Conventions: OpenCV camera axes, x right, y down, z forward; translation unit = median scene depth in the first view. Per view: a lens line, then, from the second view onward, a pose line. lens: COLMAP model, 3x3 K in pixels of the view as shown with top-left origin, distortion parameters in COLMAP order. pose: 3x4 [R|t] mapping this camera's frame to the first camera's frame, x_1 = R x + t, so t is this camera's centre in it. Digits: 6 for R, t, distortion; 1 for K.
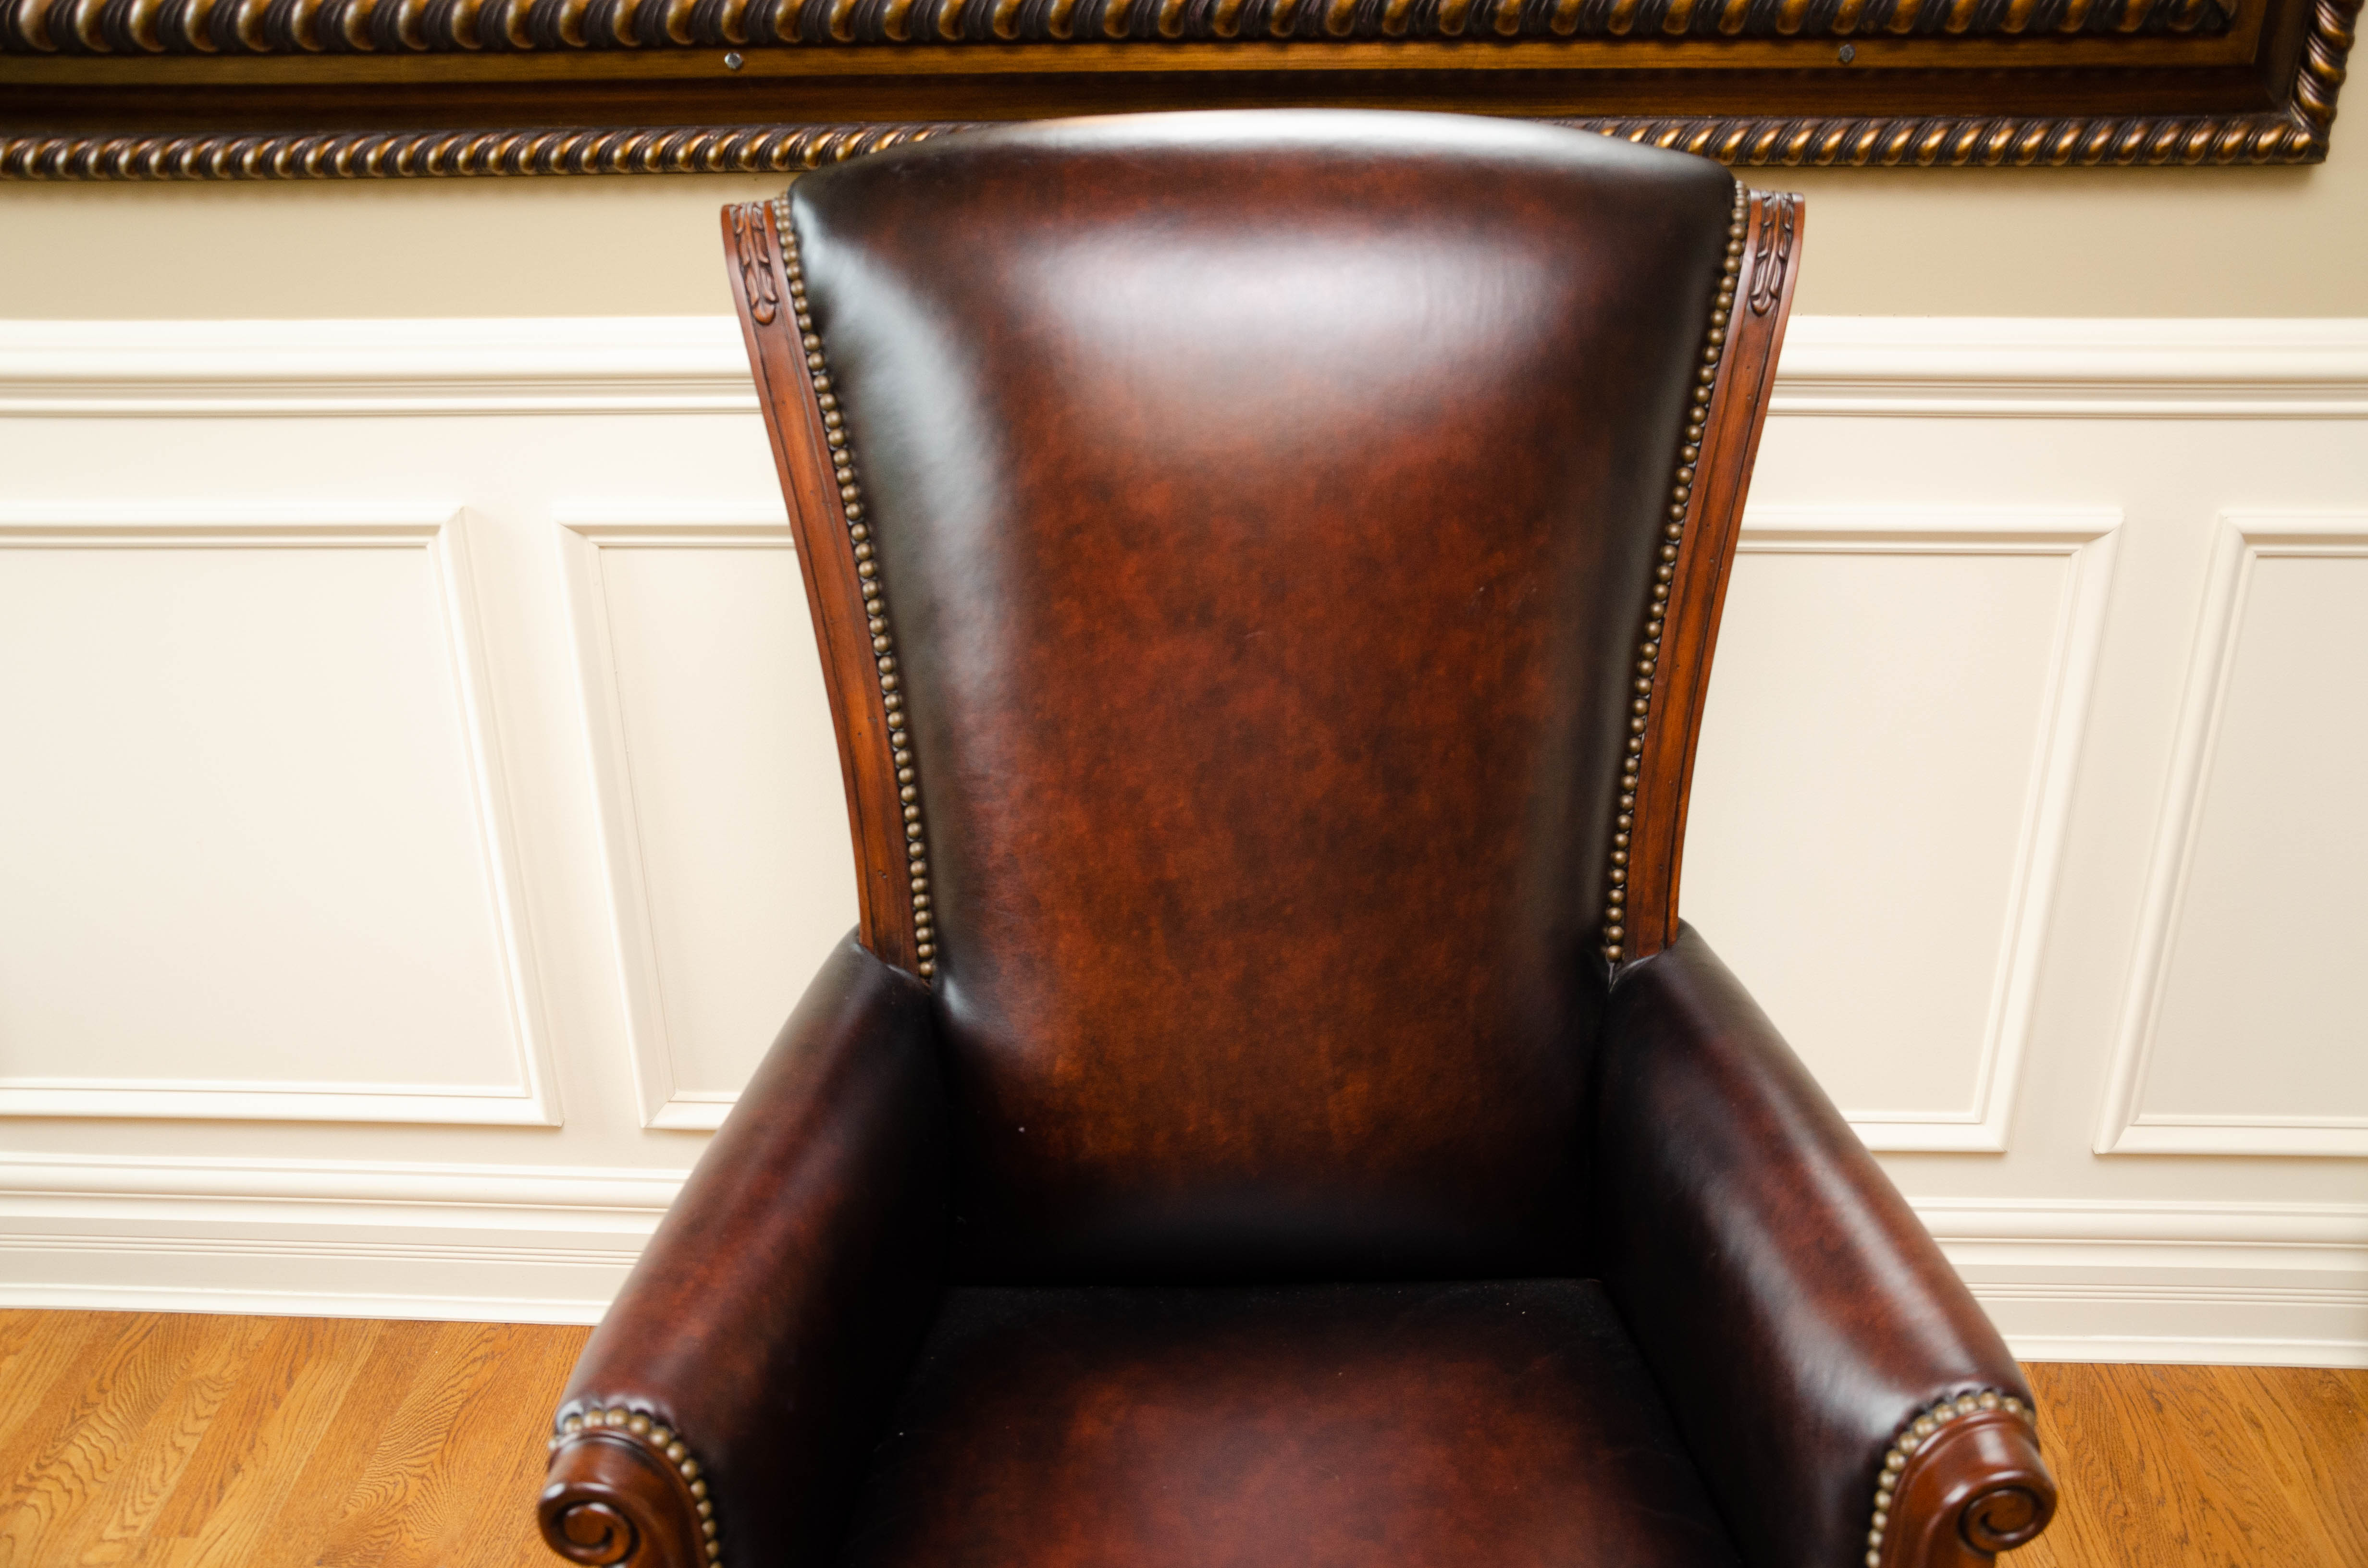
lens RADIAL K [[2138.7, 0, 1192.3], [0, 2138.7, 844.9], [0, 0, 1]] dist [-0.055454, 0.110028]
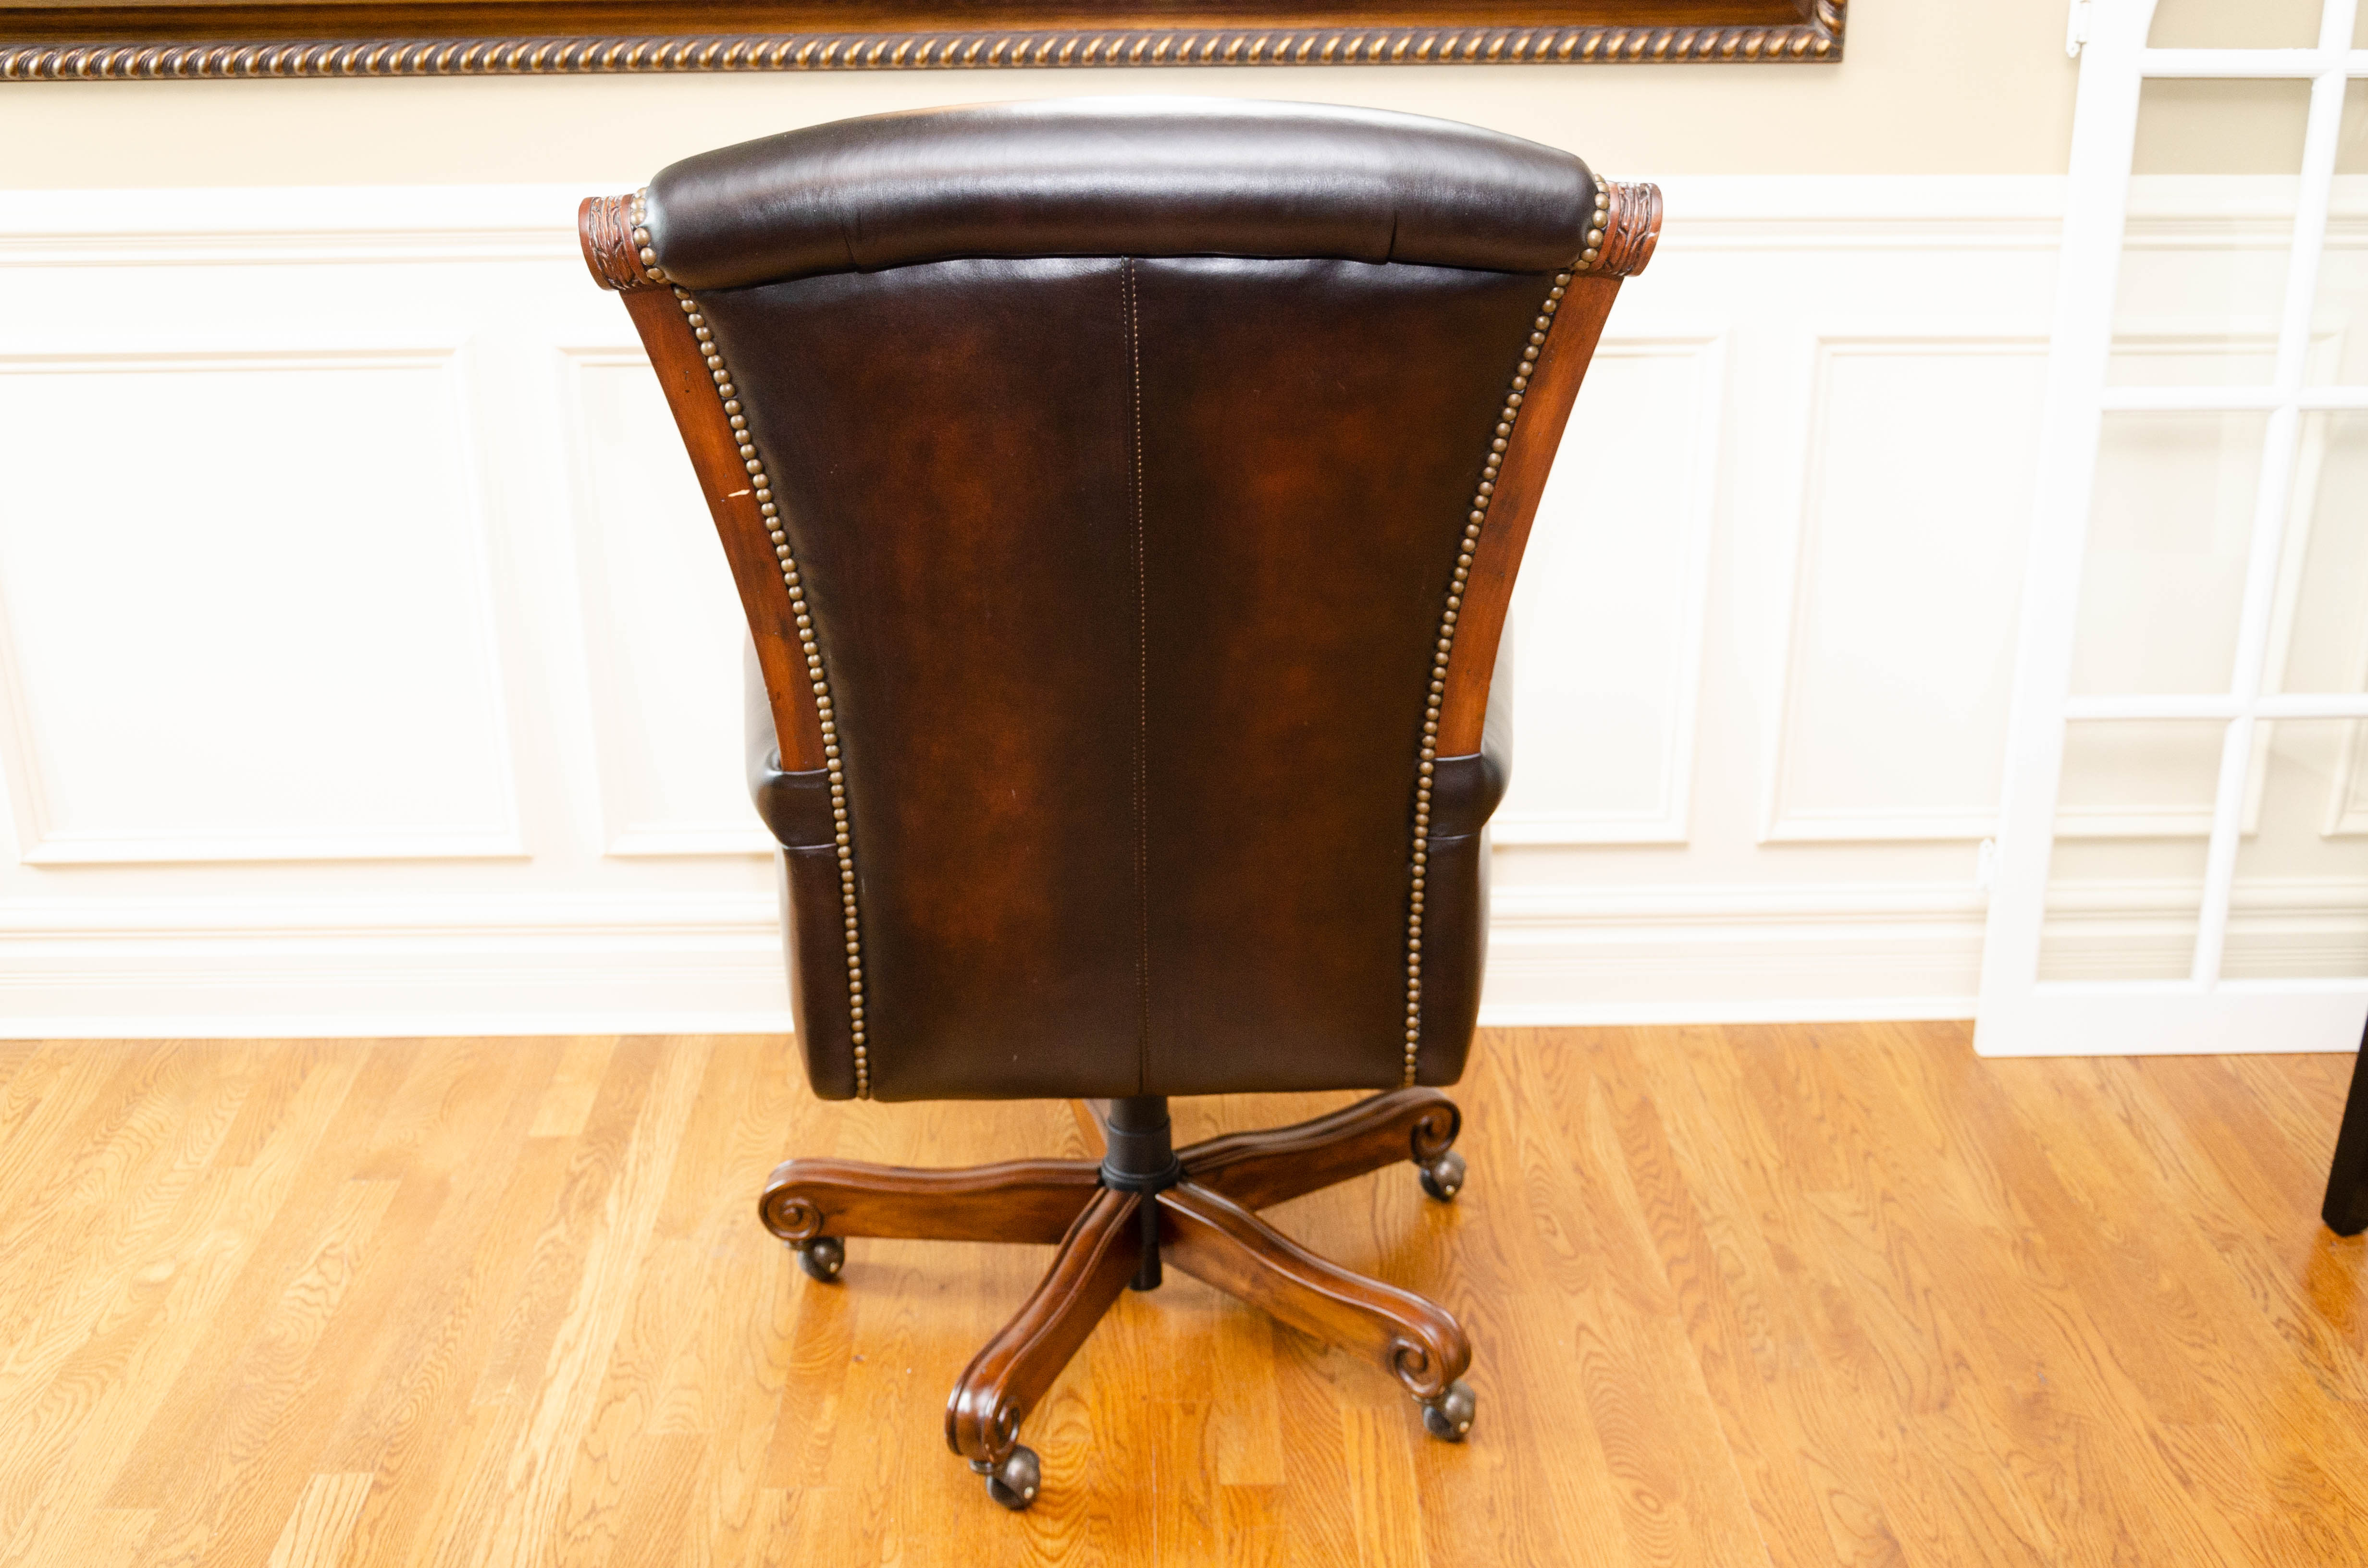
lens RADIAL K [[2462.2, 0, 1202.2], [0, 2462.2, 882.3], [0, 0, 1]] dist [-0.017582, 0.000000]
pose [[0.997385, -0.021356, 0.069037, -0.012165], [0.024550, 0.998651, -0.045758, 0.272323], [-0.067967, 0.047333, 0.996564, -0.536043]]
